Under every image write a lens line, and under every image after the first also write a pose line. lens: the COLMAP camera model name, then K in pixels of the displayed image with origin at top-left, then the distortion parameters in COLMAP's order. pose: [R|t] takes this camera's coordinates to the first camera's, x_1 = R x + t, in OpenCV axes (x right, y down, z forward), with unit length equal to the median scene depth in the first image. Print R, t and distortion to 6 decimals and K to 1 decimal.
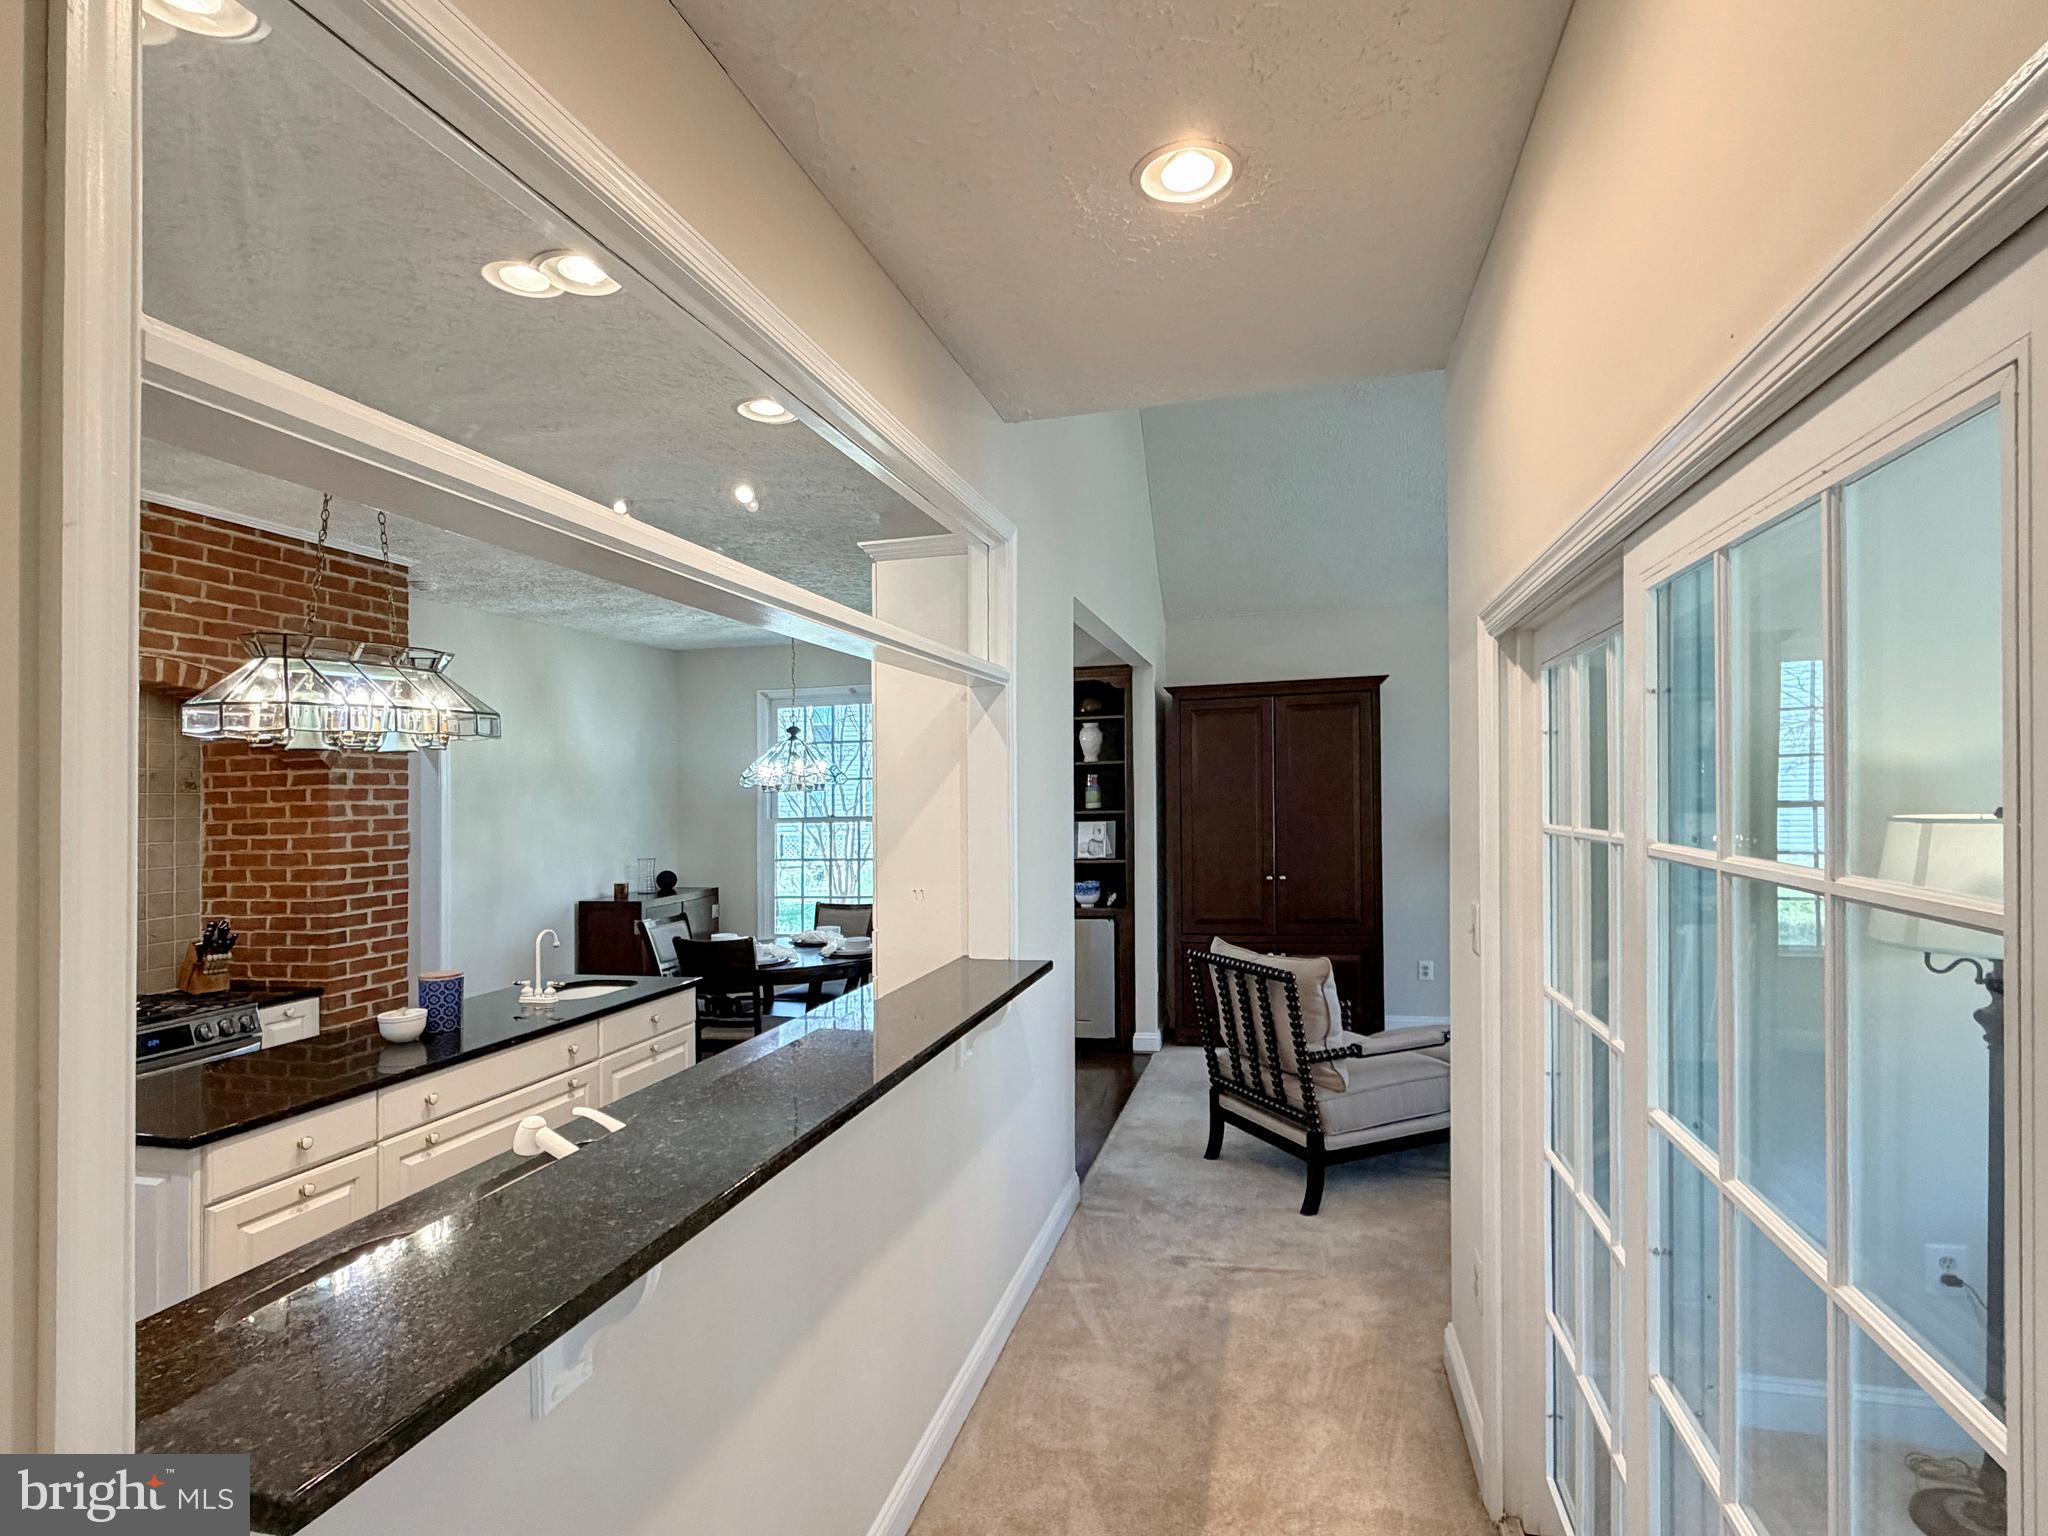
lens RADIAL K [[1022.8, 0, 1038.4], [0, 1022.8, 771.5], [0, 0, 1]] dist [-0.000100, 0.000283]
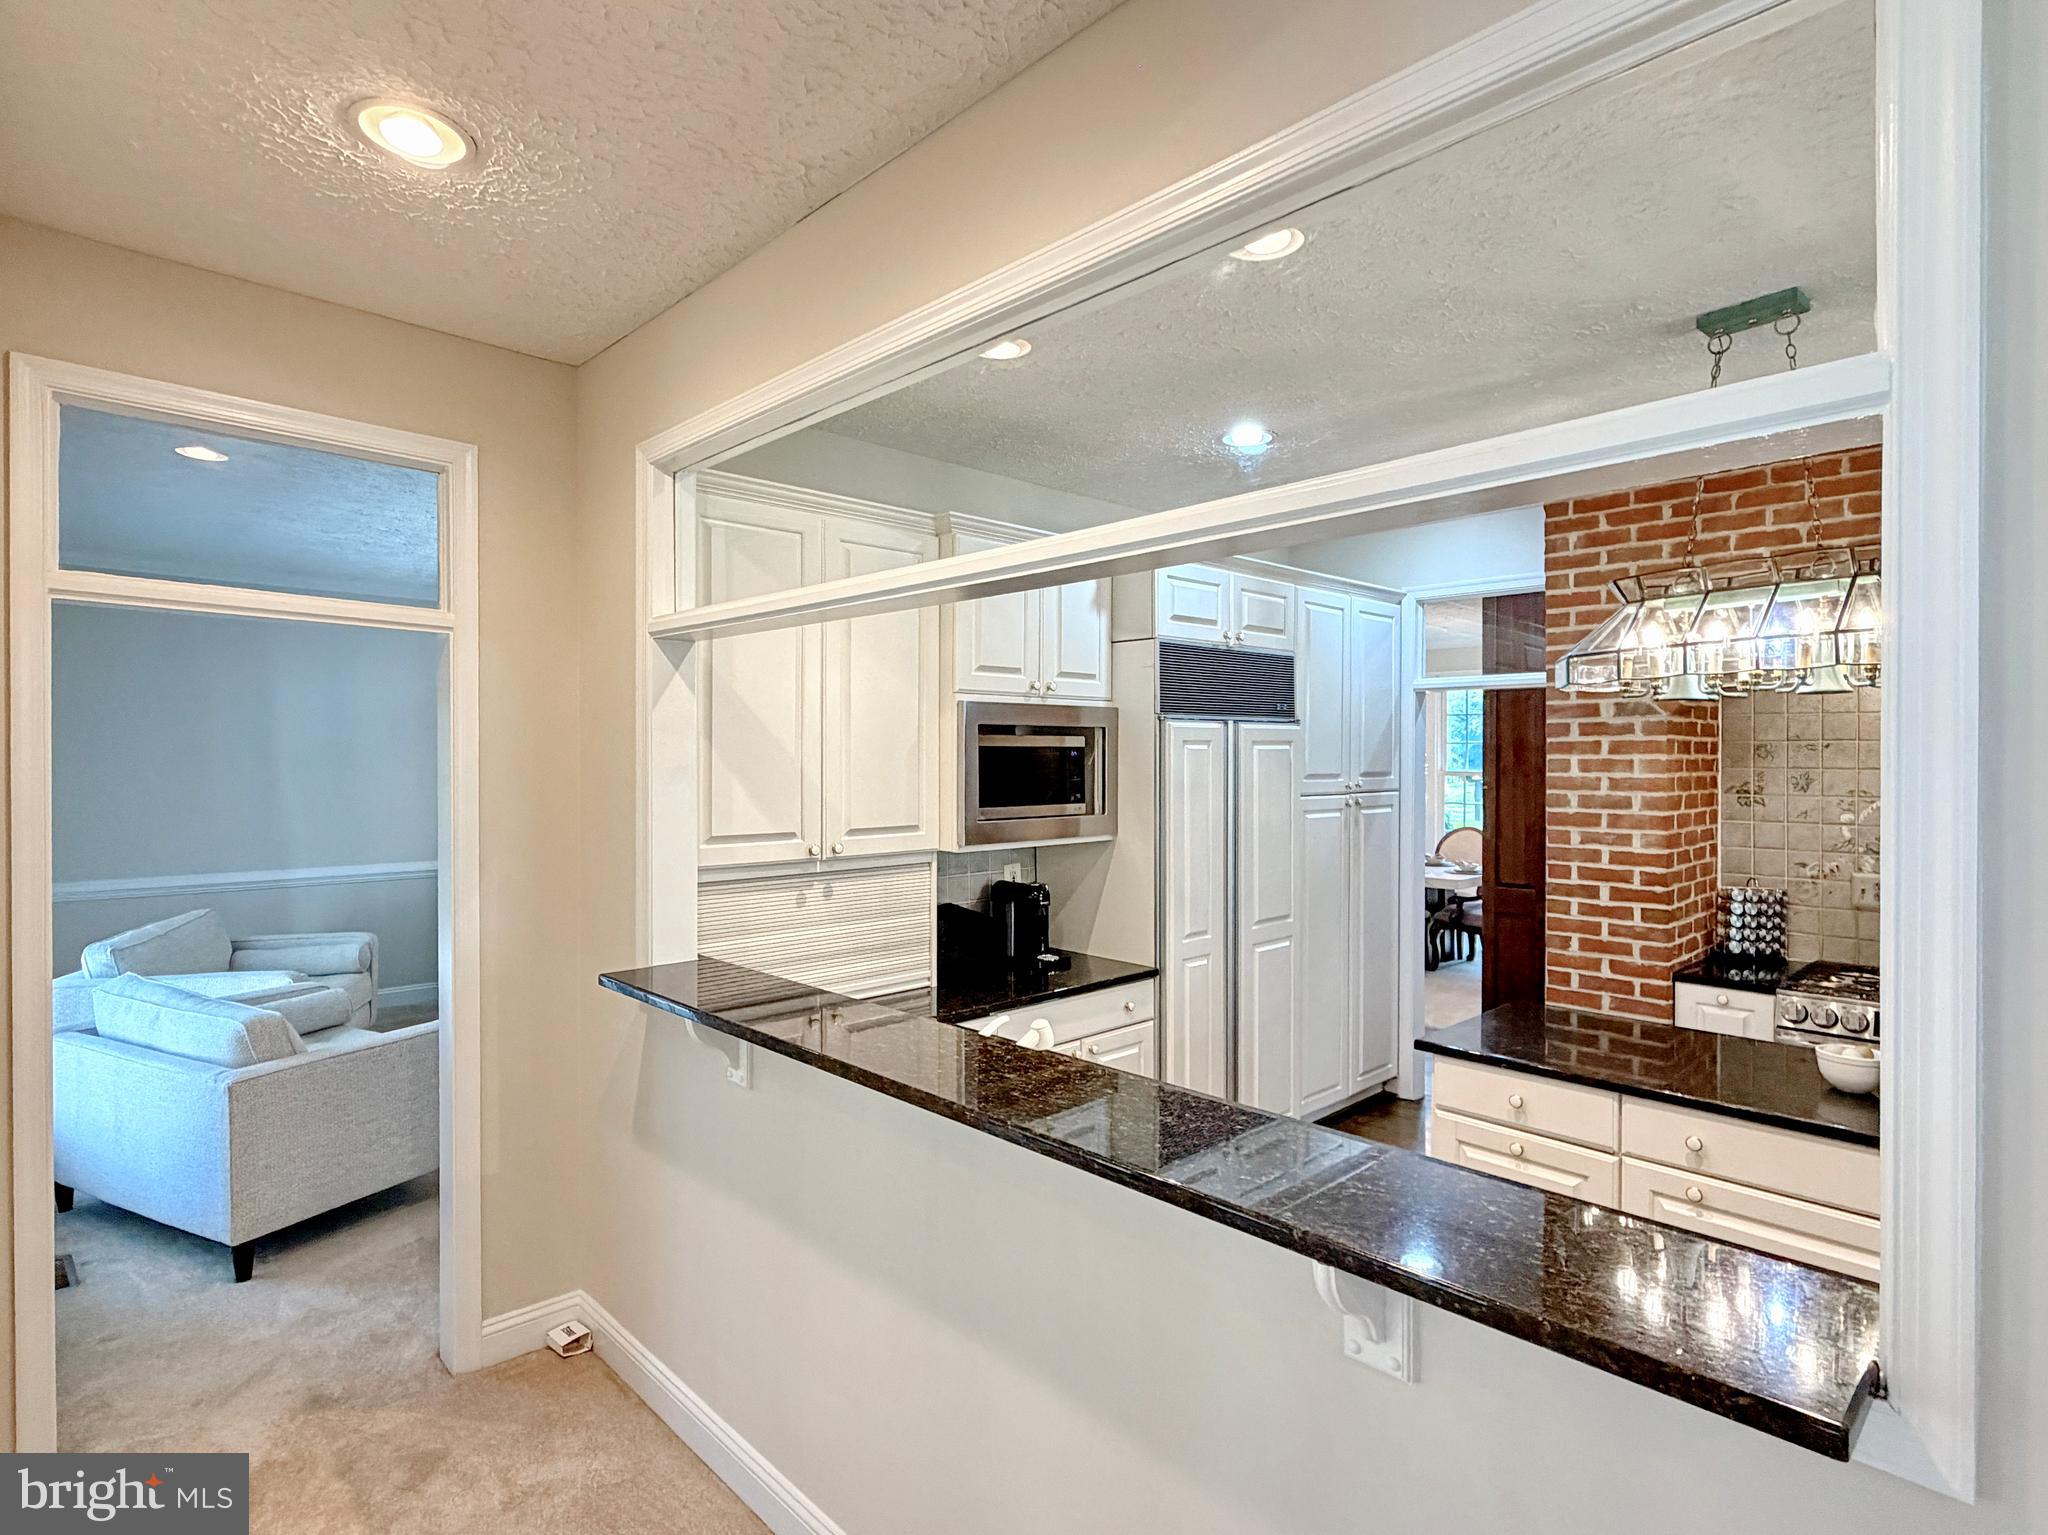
lens RADIAL K [[1022.8, 0, 1028.0], [0, 1022.8, 758.9], [0, 0, 1]] dist [-0.000100, 0.000283]
pose [[-0.538671, 0.016152, -0.842361, 0.236604], [0.027715, 0.999615, 0.001445, 0.009364], [0.842060, -0.022568, -0.538911, 0.718425]]
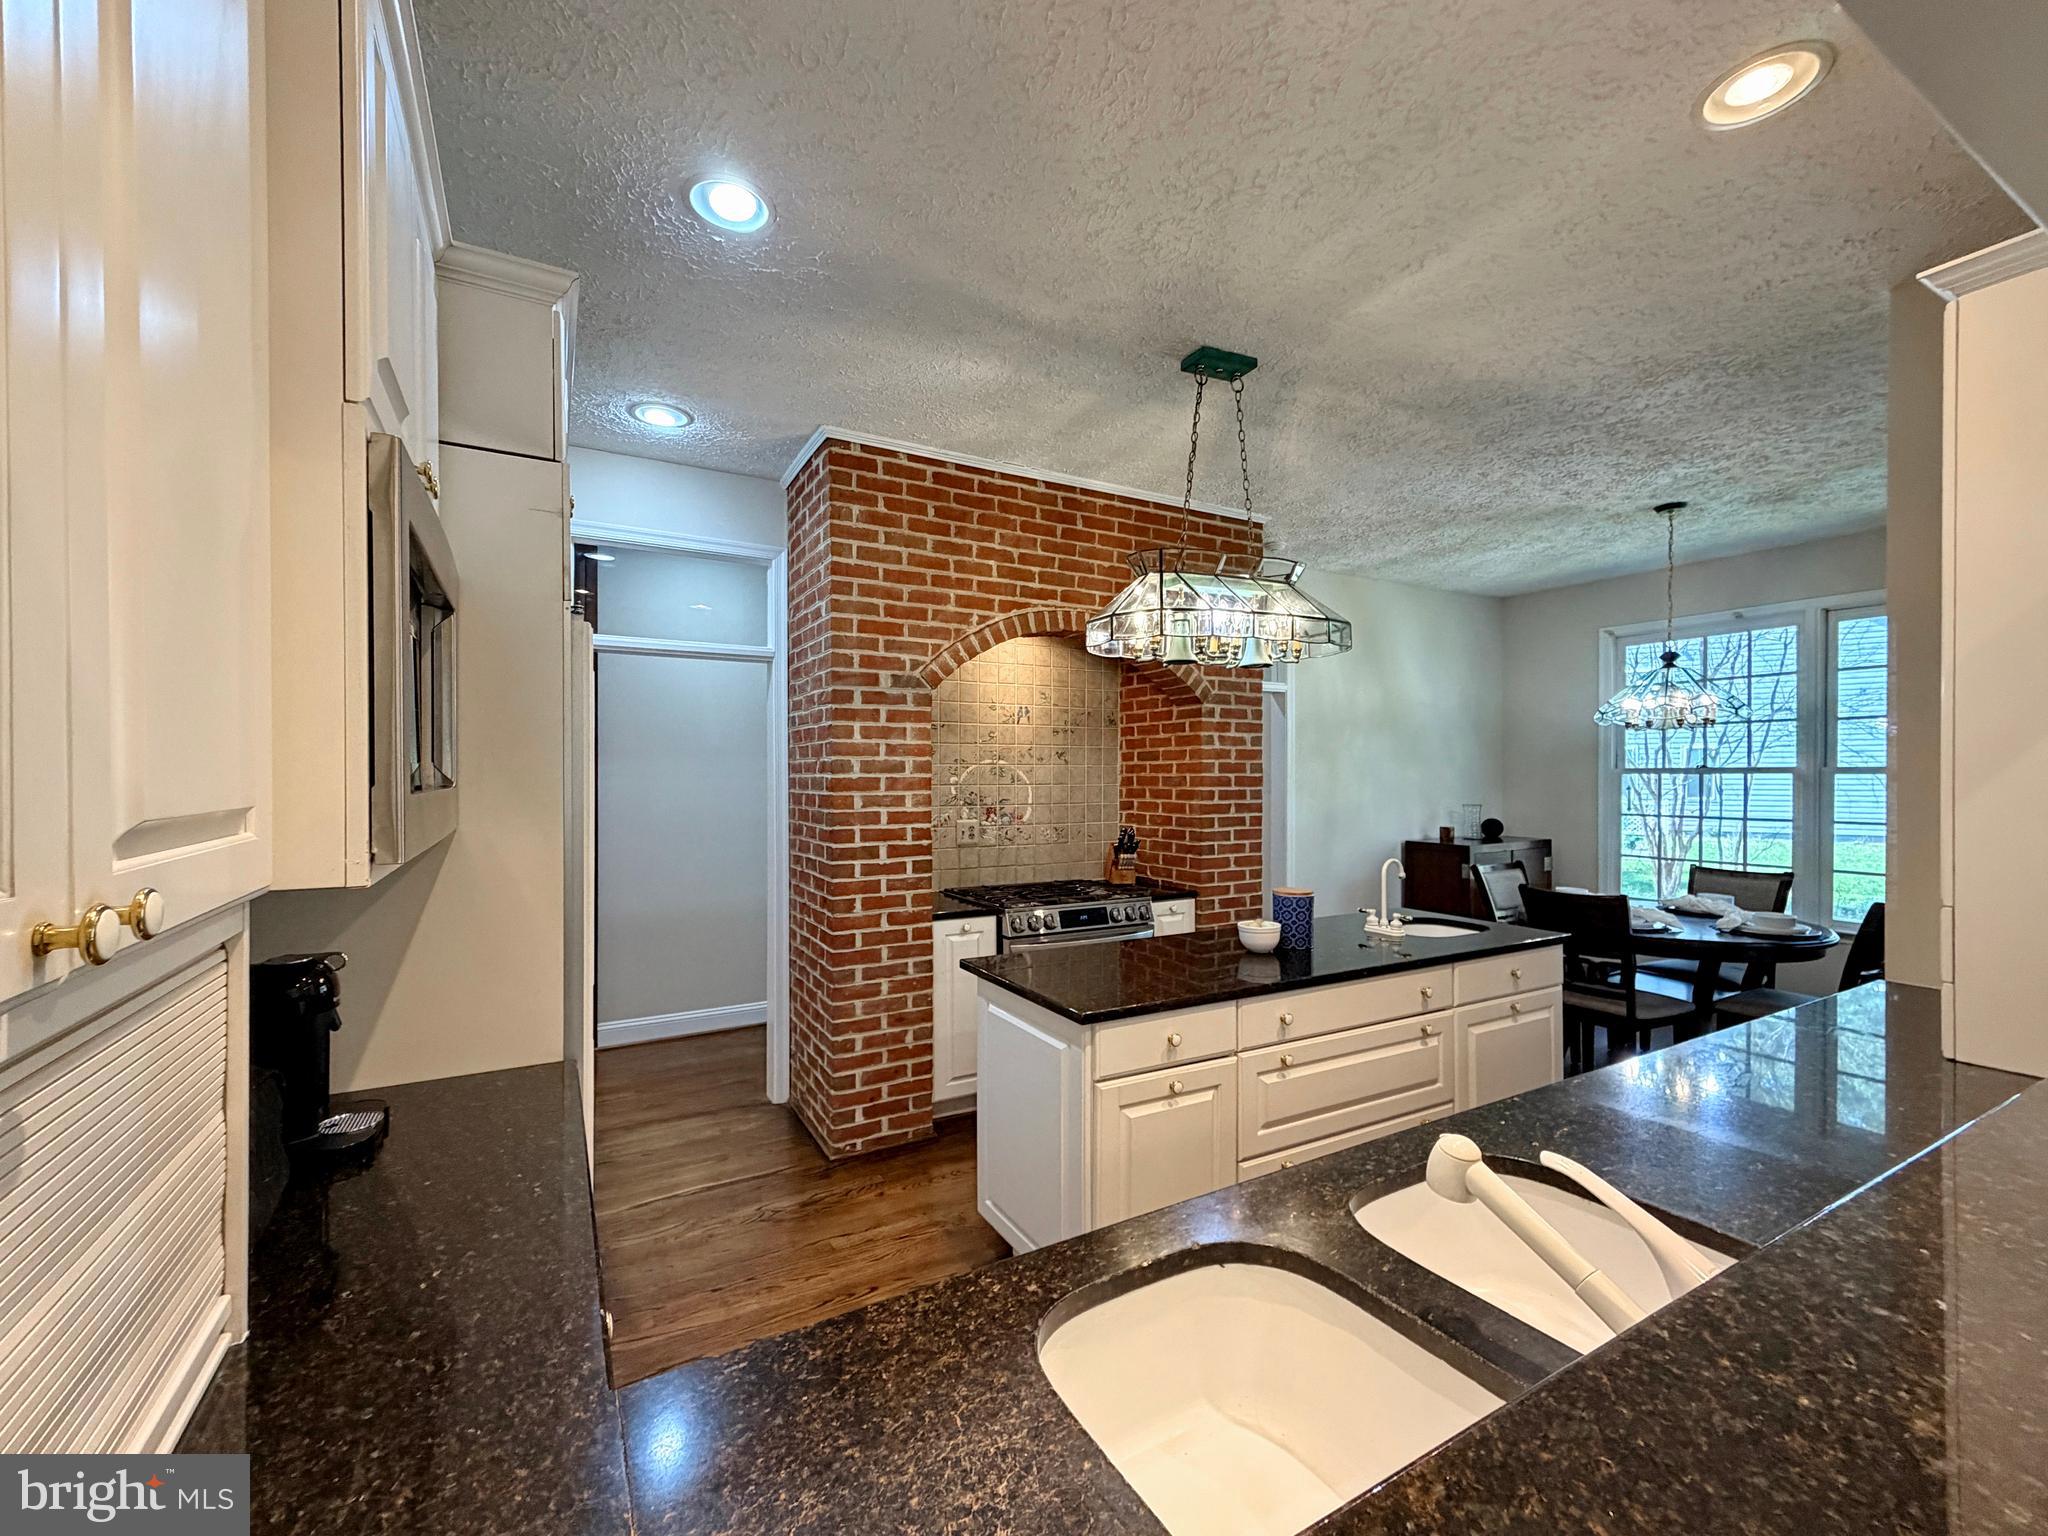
lens RADIAL K [[836.5, 0, 1026.0], [0, 836.5, 773.4], [0, 0, 1]] dist [0.015748, 0.000084]
pose [[0.679285, 0.017131, -0.733675, -0.134892], [0.007295, 0.999520, 0.030093, 0.047147], [0.733838, -0.025794, 0.678834, 0.212735]]
